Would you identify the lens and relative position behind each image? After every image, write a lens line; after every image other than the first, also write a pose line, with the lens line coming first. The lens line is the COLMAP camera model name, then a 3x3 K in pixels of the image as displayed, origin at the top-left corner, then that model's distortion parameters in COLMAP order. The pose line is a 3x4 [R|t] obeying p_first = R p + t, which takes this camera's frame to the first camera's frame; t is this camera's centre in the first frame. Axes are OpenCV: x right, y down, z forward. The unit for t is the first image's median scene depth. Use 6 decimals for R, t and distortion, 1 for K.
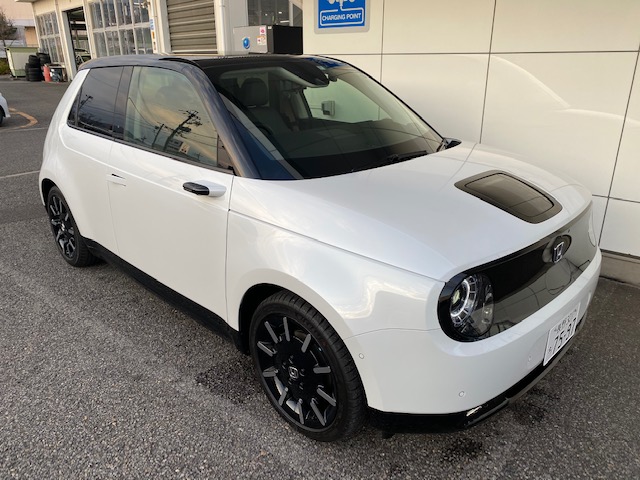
lens RADIAL K [[491.2, 0, 320.0], [0, 491.2, 240.0], [0, 0, 1]] dist [0.008721, -0.000748]
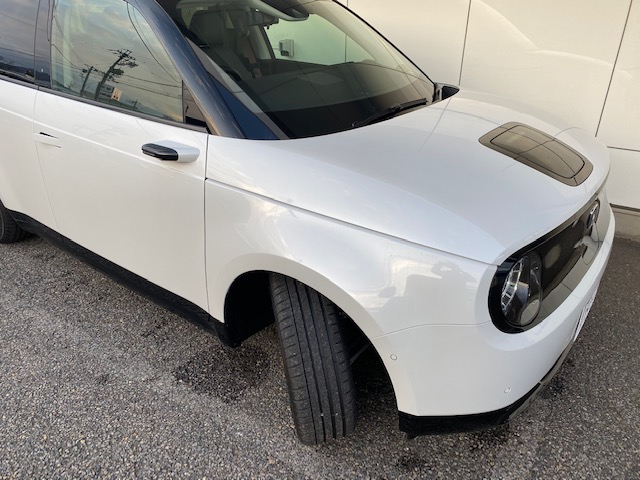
lens RADIAL K [[472.5, 0, 320.0], [0, 472.5, 240.0], [0, 0, 1]] dist [0.001475, -0.000622]
pose [[0.987710, -0.055398, 0.146152, -0.114004], [0.036768, 0.991192, 0.127225, -0.050370], [-0.151913, -0.120288, 0.981047, 0.185724]]
